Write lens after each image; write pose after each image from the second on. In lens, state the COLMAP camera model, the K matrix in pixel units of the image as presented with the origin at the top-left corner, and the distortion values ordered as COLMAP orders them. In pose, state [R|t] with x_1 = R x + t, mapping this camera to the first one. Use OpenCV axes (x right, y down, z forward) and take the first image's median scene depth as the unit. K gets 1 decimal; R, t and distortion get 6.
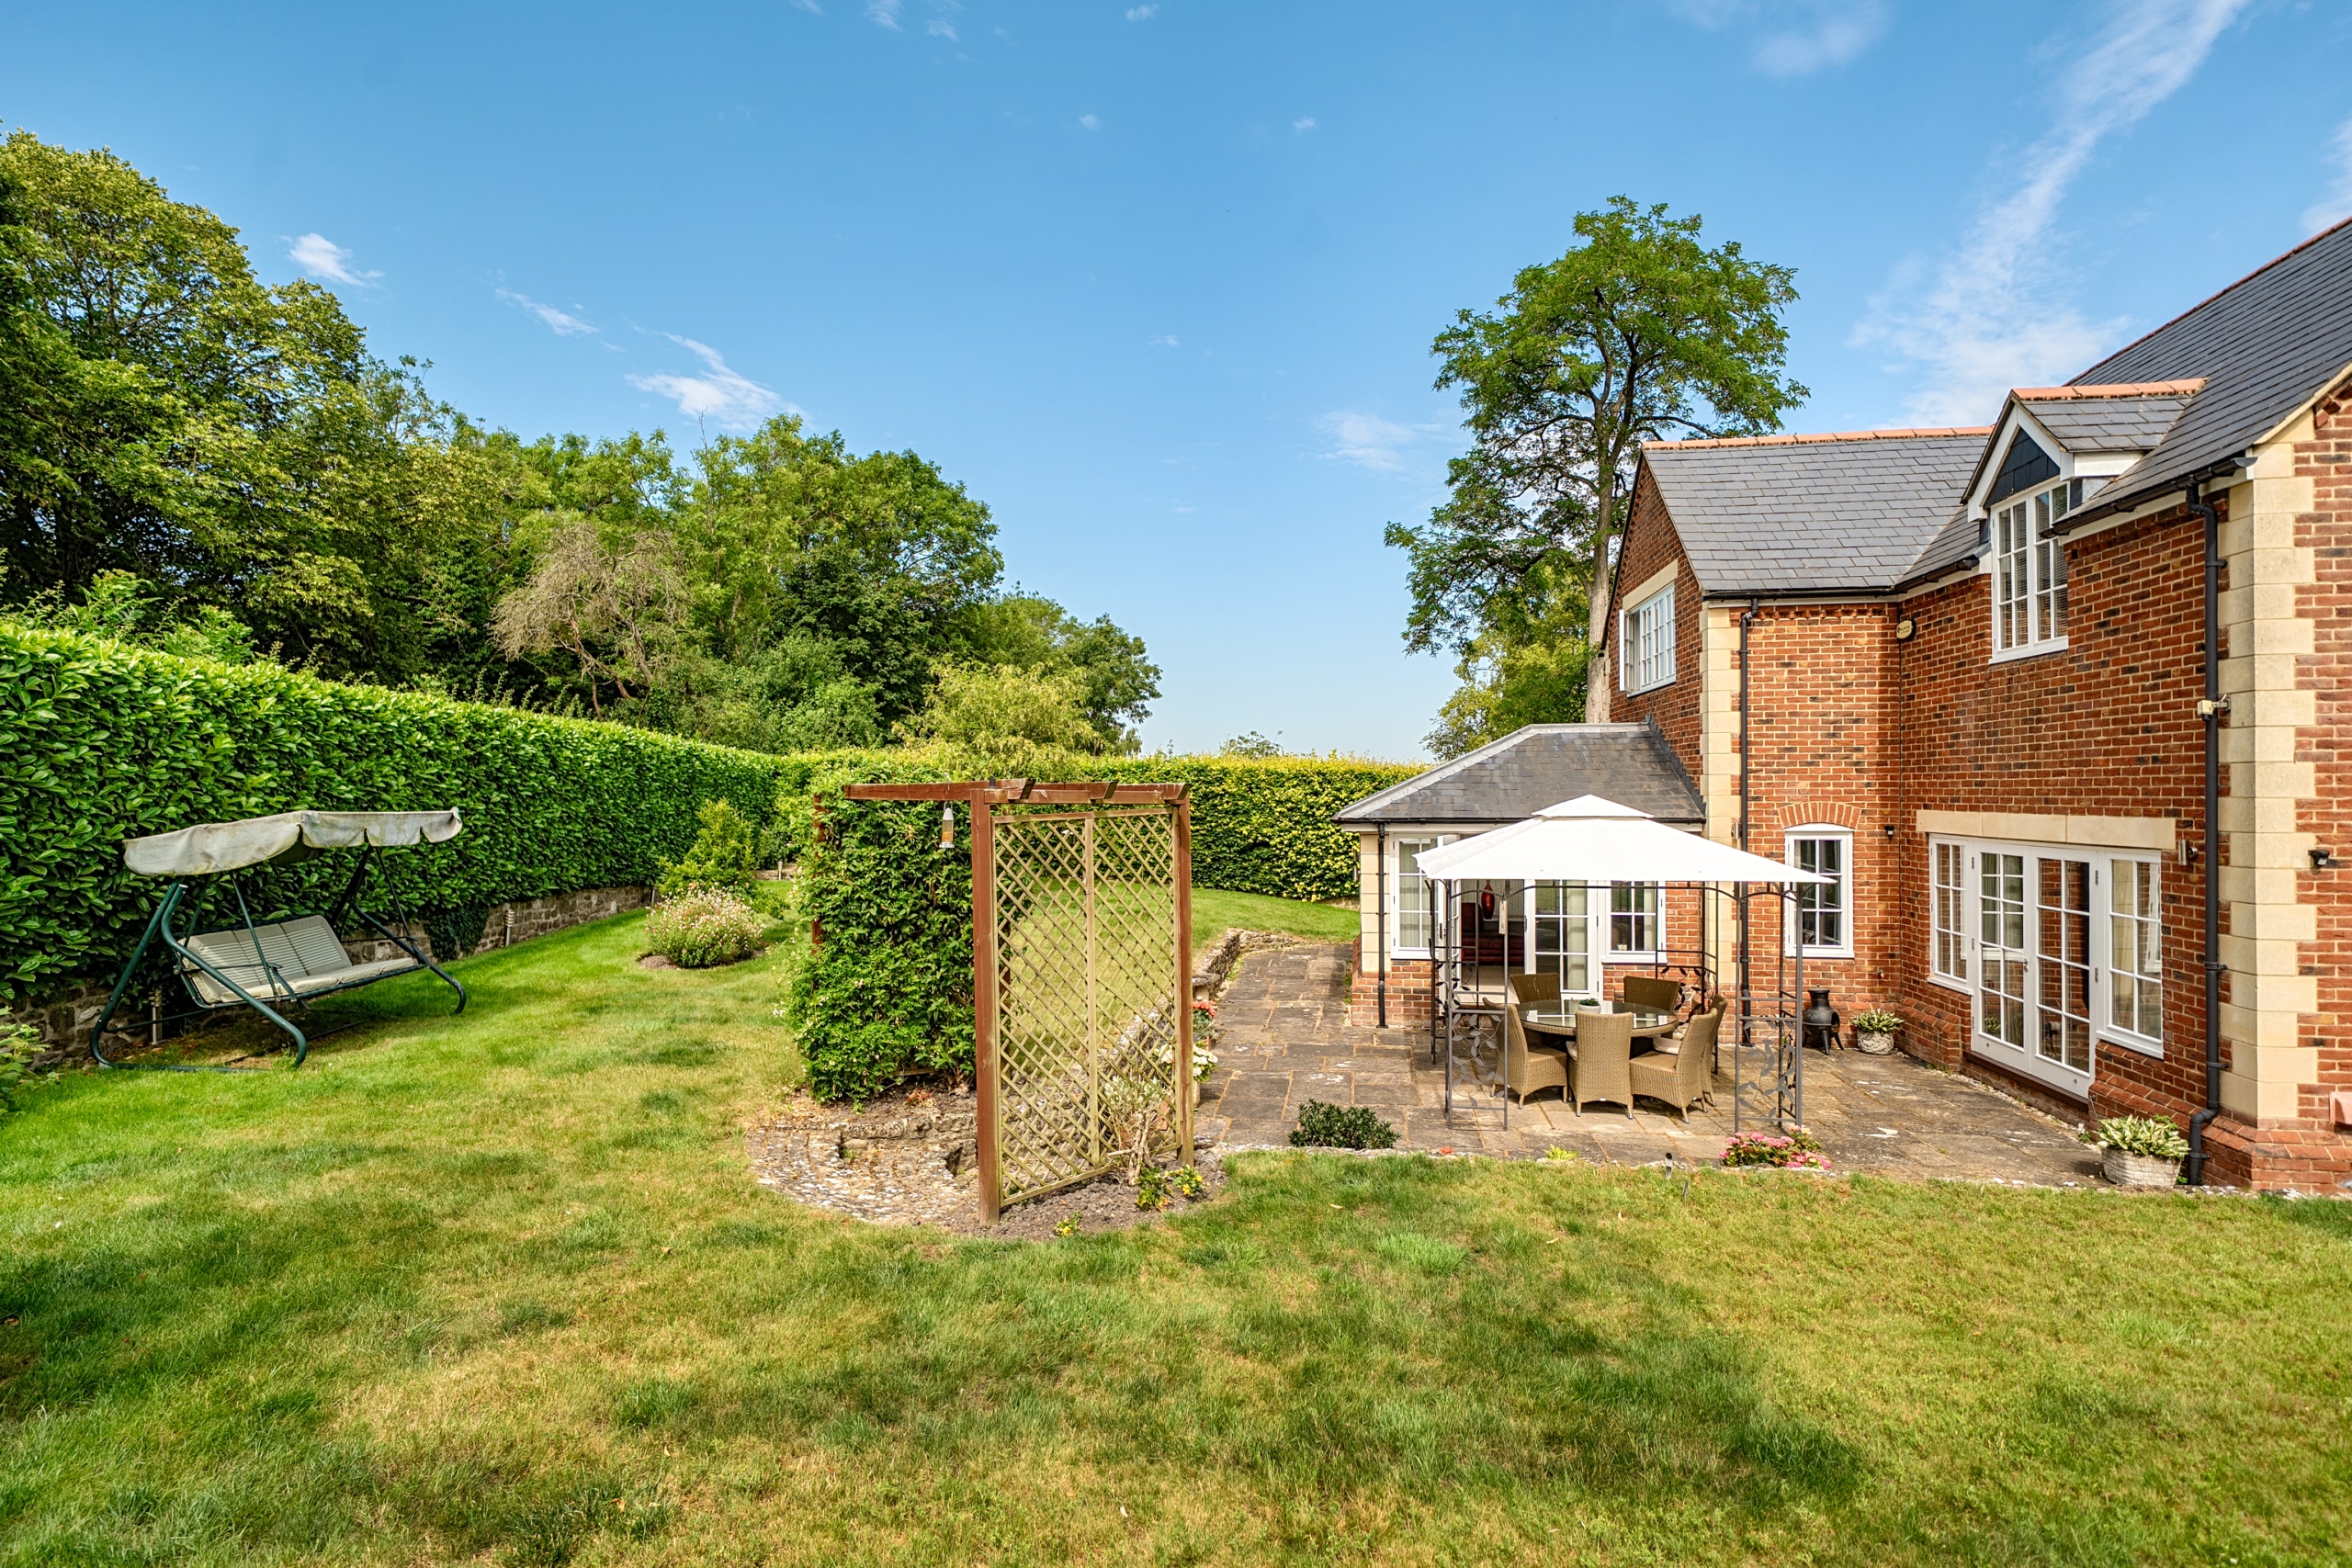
lens RADIAL K [[1211.3, 0, 1176.0], [0, 1211.3, 784.0], [0, 0, 1]] dist [0.002599, -0.000271]
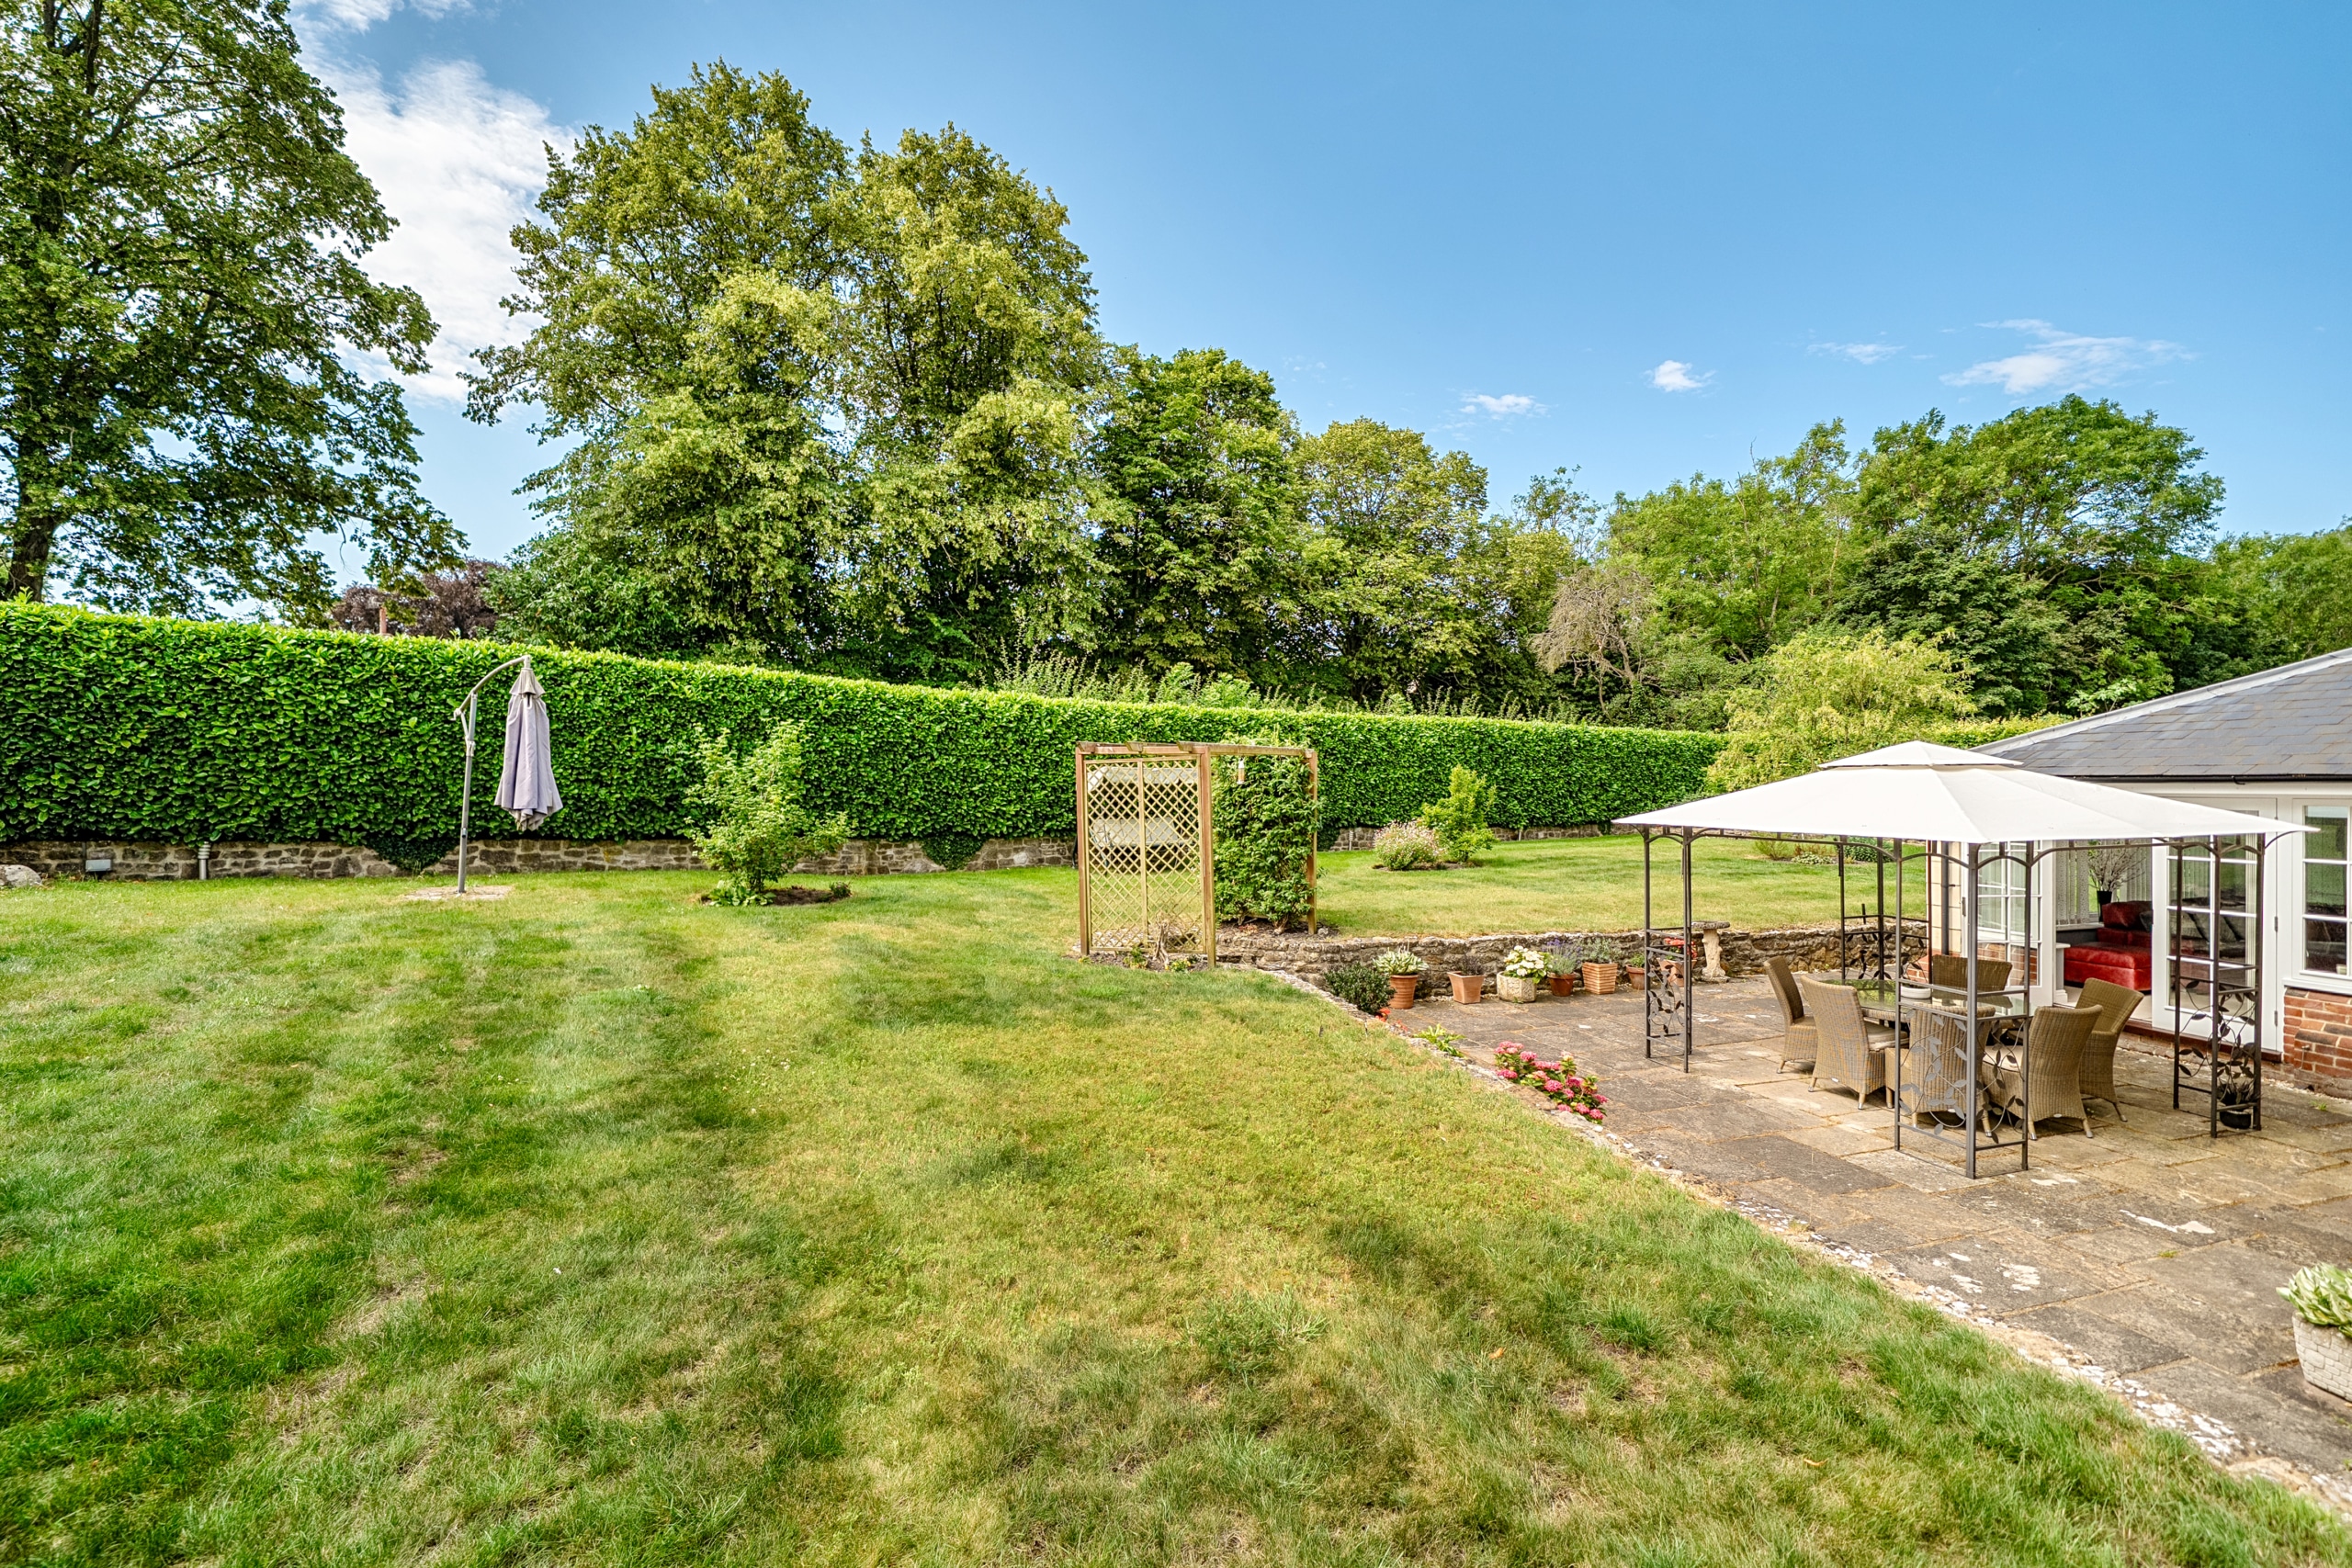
lens RADIAL K [[1022.1, 0, 1176.0], [0, 1022.1, 784.0], [0, 0, 1]] dist [-0.000953, -0.000308]
pose [[0.404363, 0.005019, -0.914585, 0.264213], [0.008652, 0.999919, 0.009312, 0.008647], [0.914558, -0.011679, 0.404287, 0.075989]]
